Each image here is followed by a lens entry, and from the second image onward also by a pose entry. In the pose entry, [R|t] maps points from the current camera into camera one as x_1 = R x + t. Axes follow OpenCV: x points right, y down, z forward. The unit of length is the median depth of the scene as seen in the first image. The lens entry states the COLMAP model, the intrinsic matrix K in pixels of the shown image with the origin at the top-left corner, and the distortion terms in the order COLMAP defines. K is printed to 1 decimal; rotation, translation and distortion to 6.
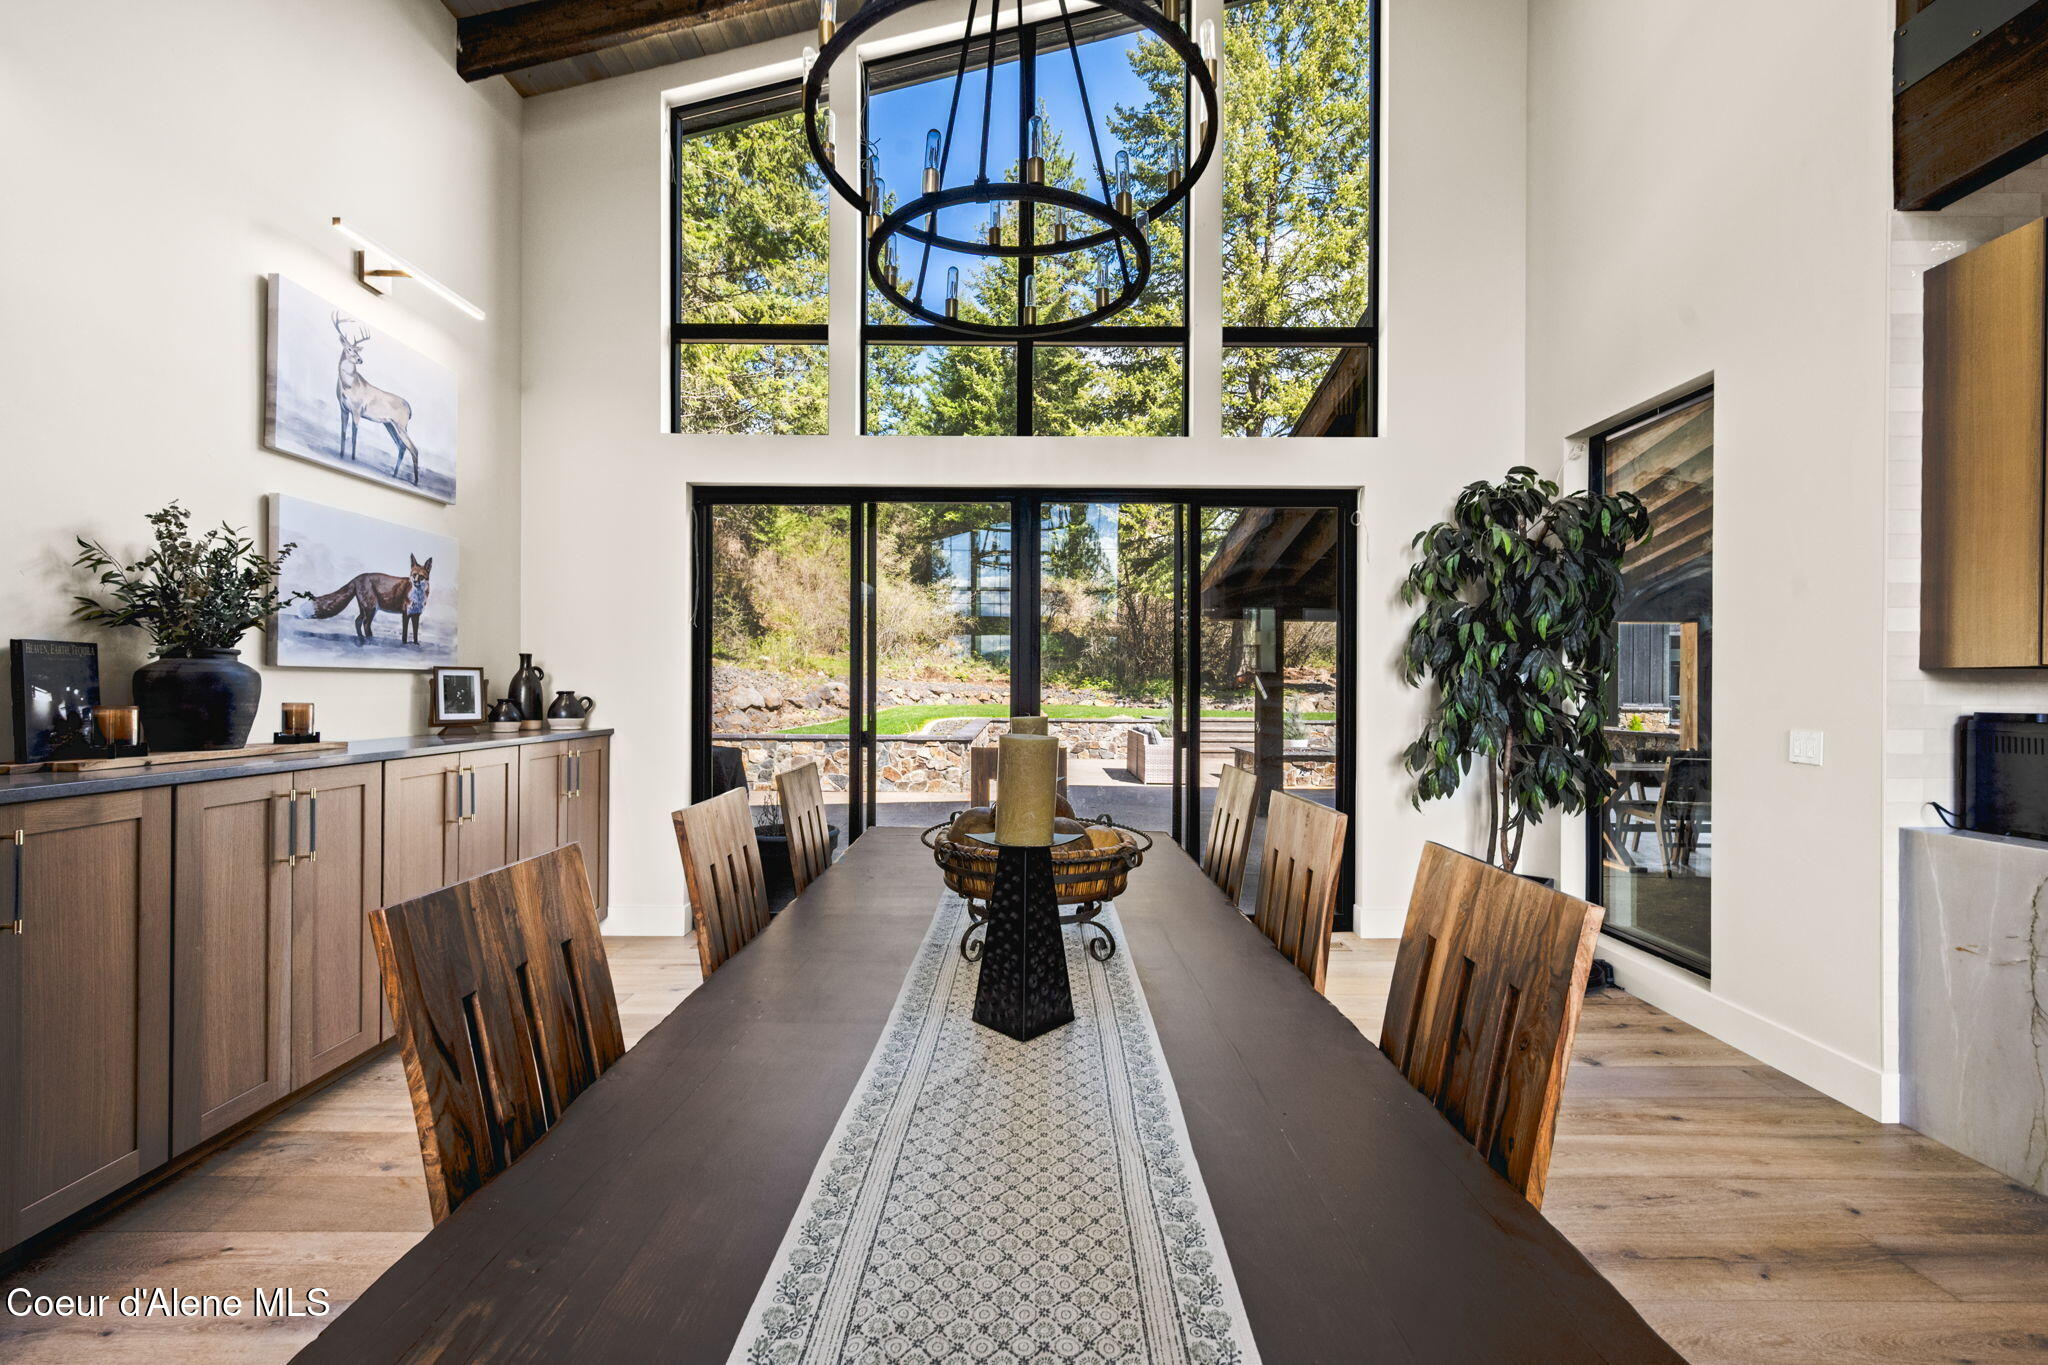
lens RADIAL K [[819.1, 0, 1027.5], [0, 819.1, 686.9], [0, 0, 1]] dist [0.002181, -0.000281]
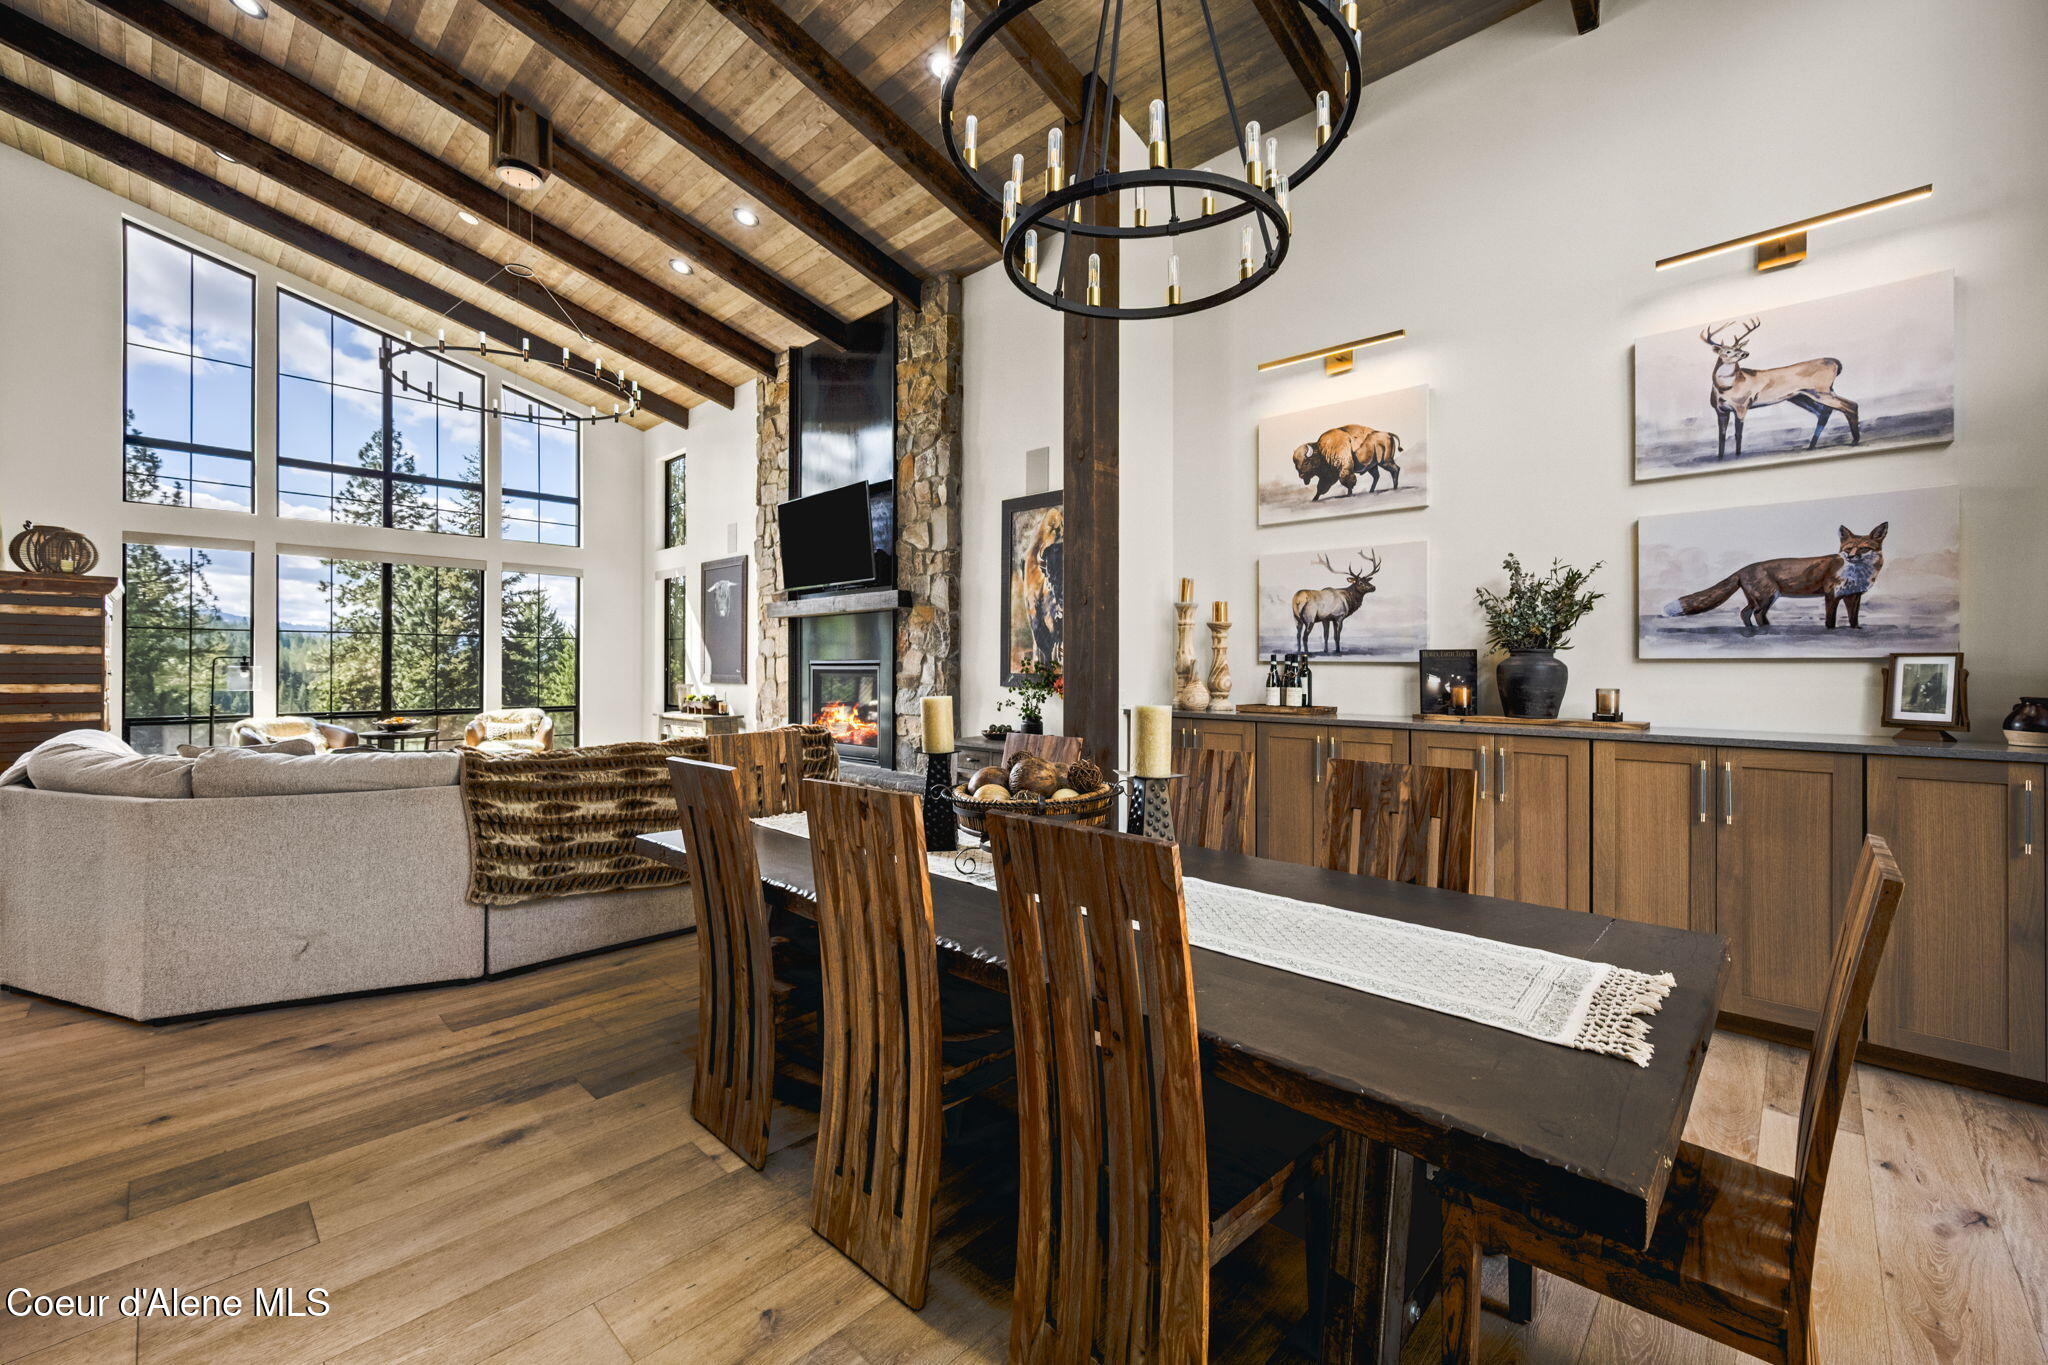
lens RADIAL K [[819.1, 0, 1019.4], [0, 819.1, 652.9], [0, 0, 1]] dist [0.002181, -0.000281]
pose [[-0.699860, -0.018666, -0.714036, 0.472857], [-0.007067, 0.999791, -0.019209, -0.003747], [0.714245, -0.008397, -0.699845, 0.952489]]
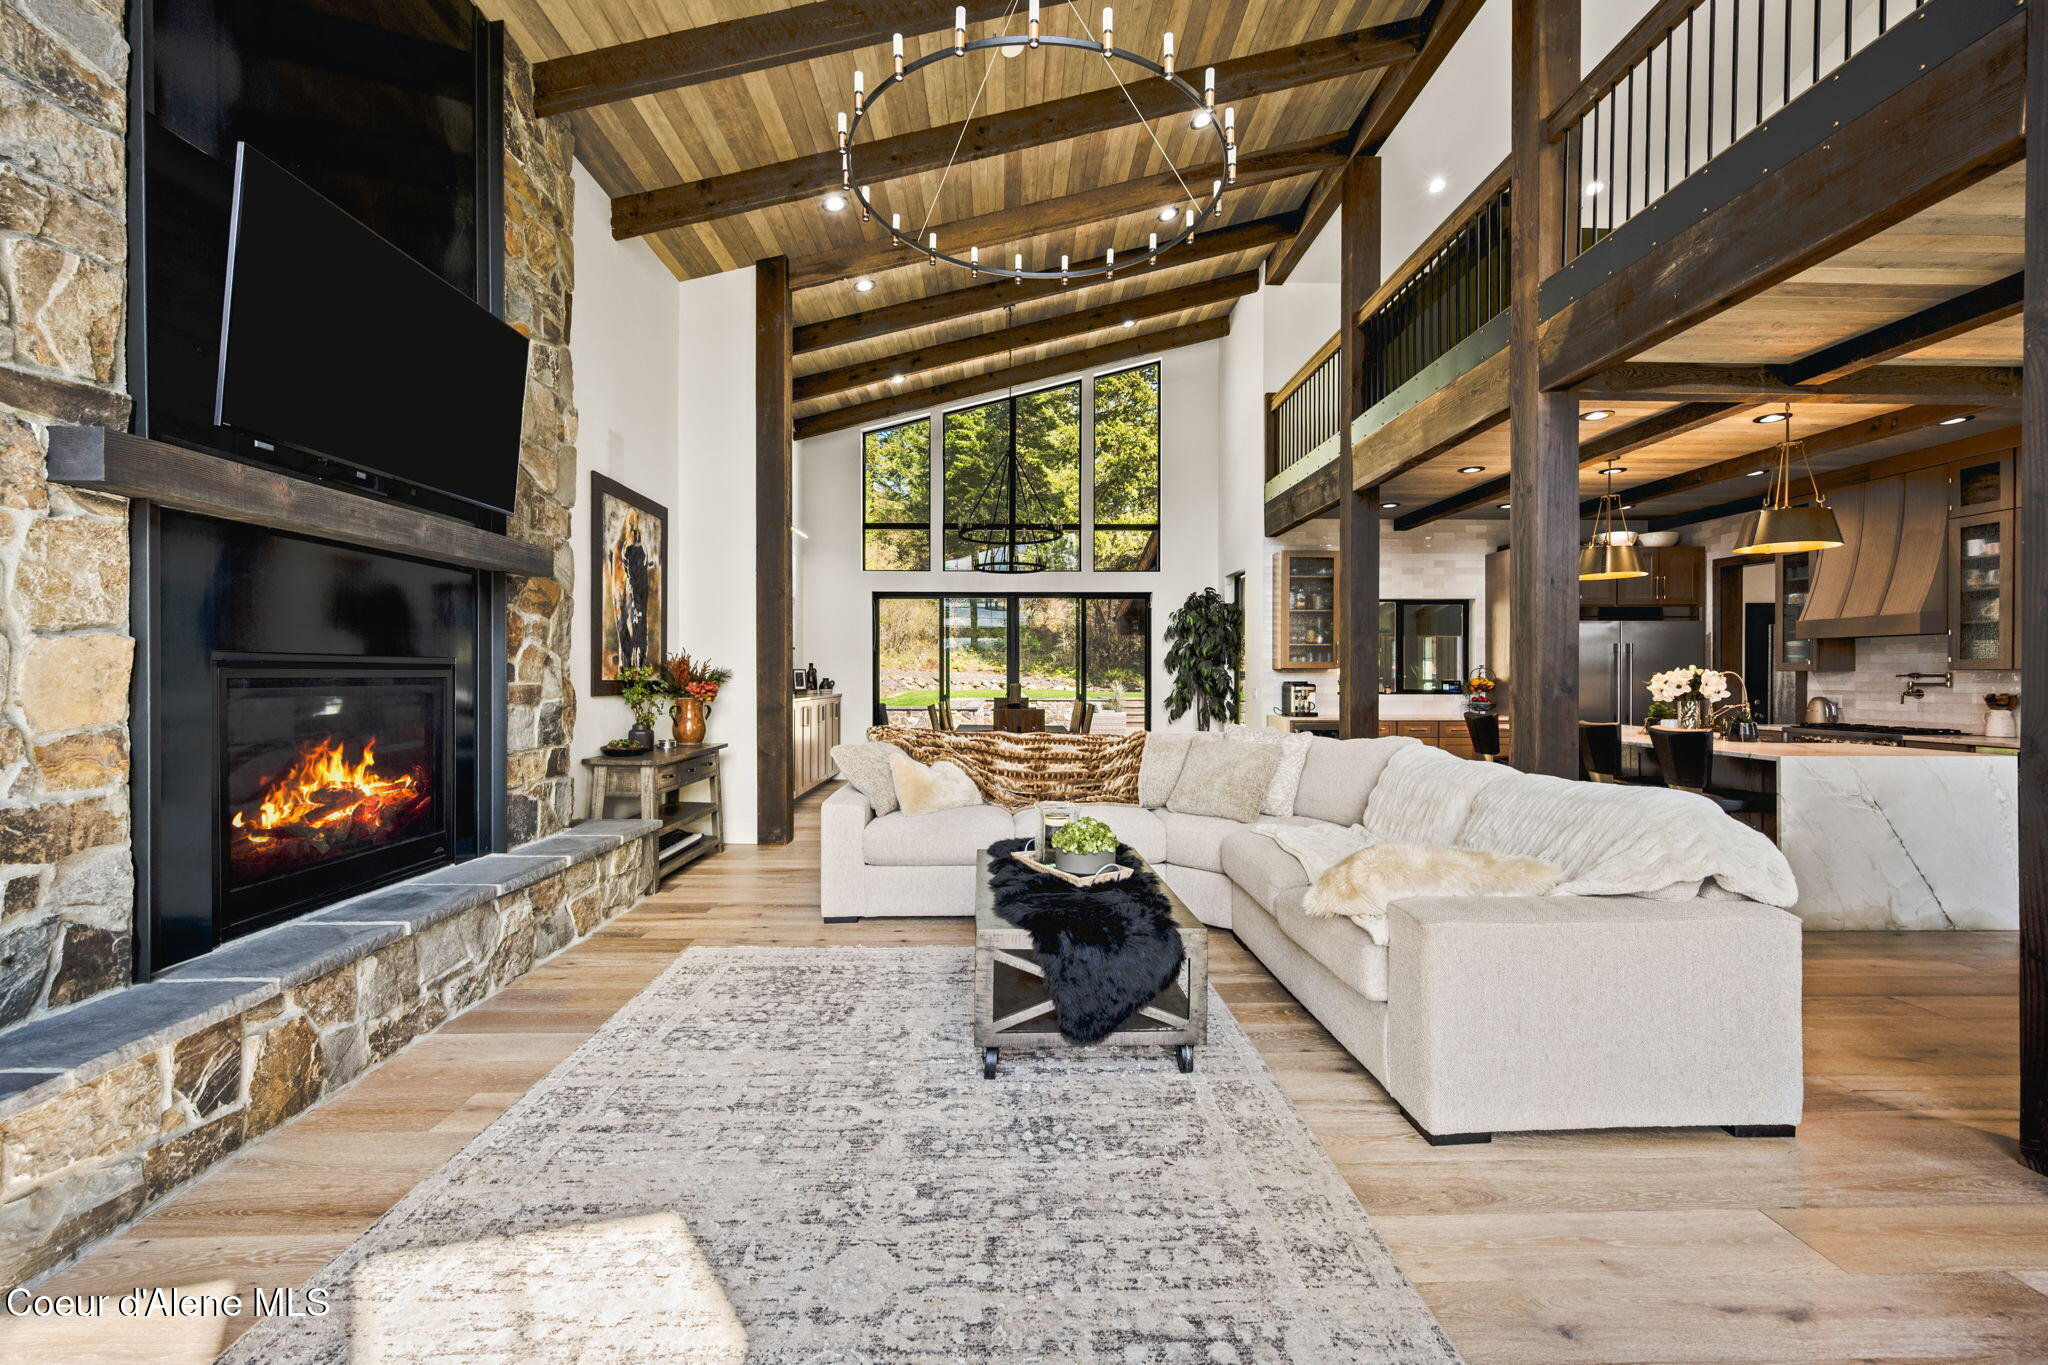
lens RADIAL K [[819.1, 0, 1031.0], [0, 819.1, 675.3], [0, 0, 1]] dist [0.002181, -0.000281]
pose [[0.999663, -0.004750, 0.025531, -0.014895], [0.004743, 0.999989, 0.000321, -0.001178], [-0.025532, -0.000199, 0.999674, -1.700394]]
